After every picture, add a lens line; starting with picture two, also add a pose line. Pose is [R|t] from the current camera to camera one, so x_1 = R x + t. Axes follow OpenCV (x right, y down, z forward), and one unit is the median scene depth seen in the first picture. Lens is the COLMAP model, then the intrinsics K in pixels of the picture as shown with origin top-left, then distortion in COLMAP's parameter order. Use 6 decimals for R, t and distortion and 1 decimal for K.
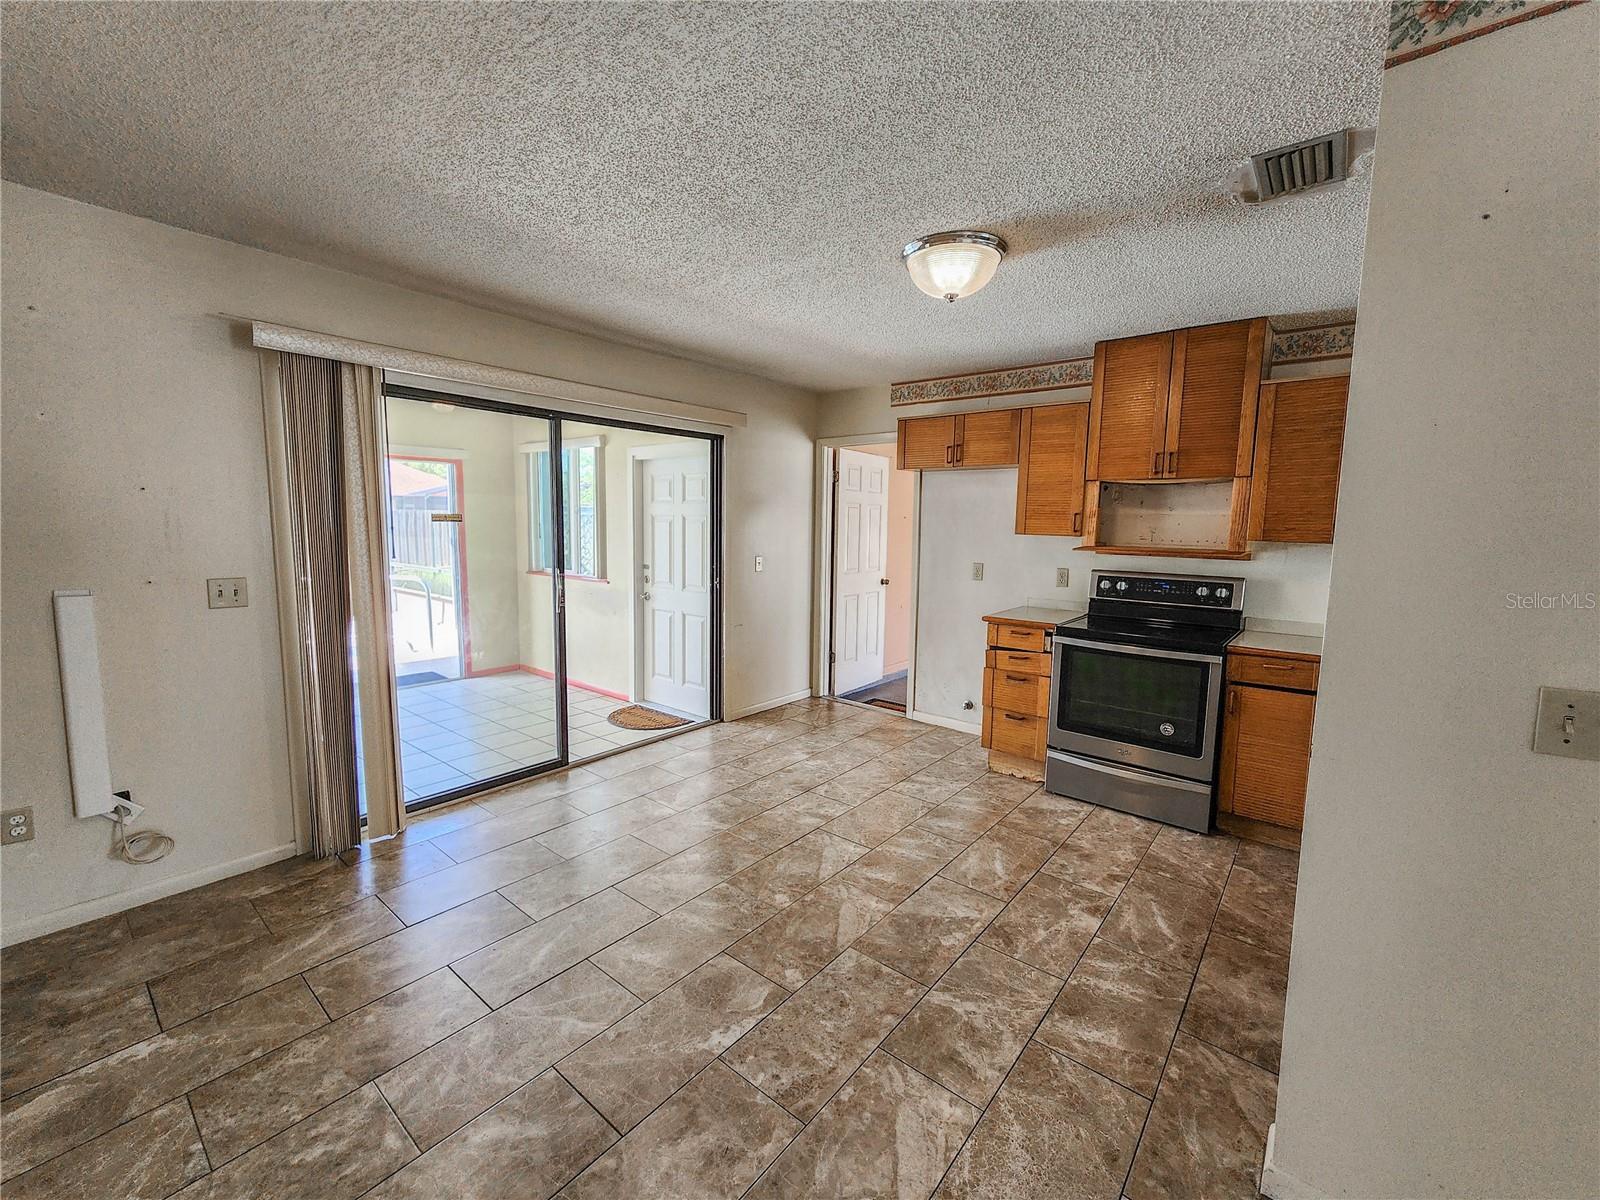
lens RADIAL K [[661.8, 0, 798.9], [0, 661.8, 596.2], [0, 0, 1]] dist [0.004765, 0.000640]
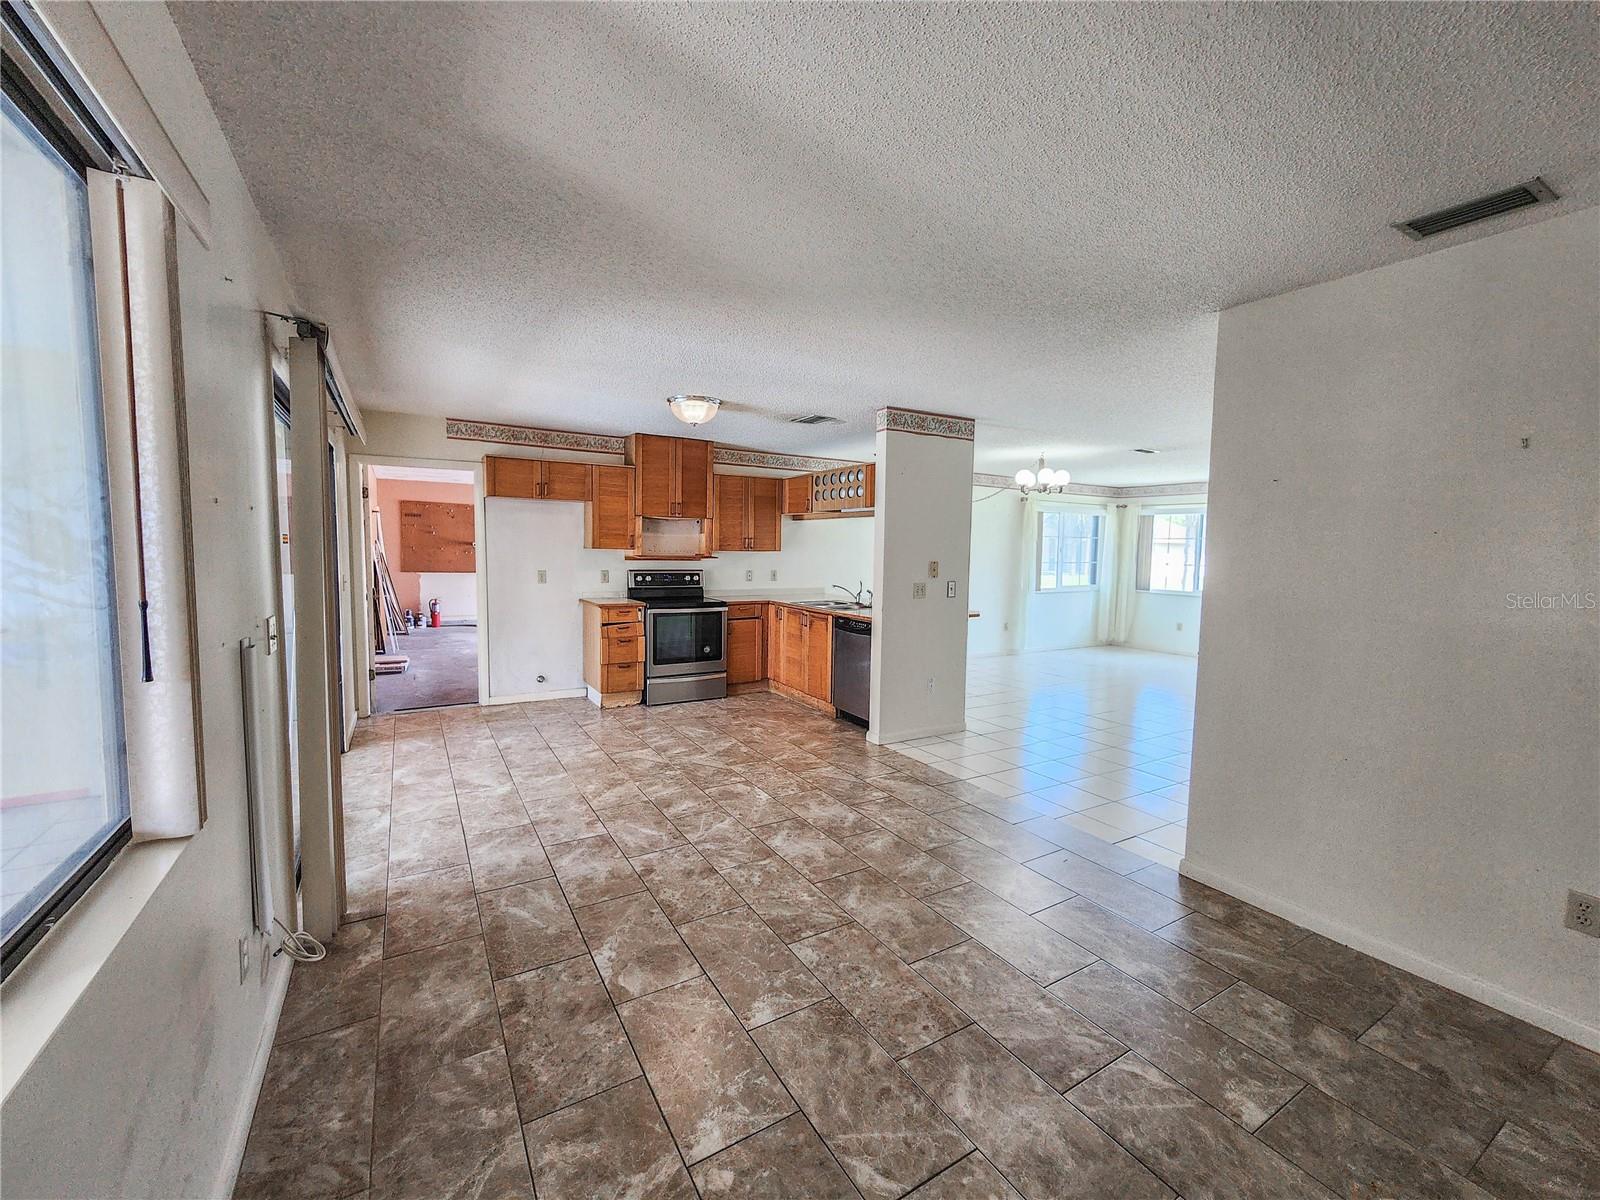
lens RADIAL K [[661.8, 0, 805.4], [0, 661.8, 595.3], [0, 0, 1]] dist [0.004765, 0.000640]
pose [[0.326992, -0.081759, 0.941484, -1.249945], [0.094031, 0.994121, 0.053672, -0.033617], [-0.940338, 0.070978, 0.332757, 0.092426]]
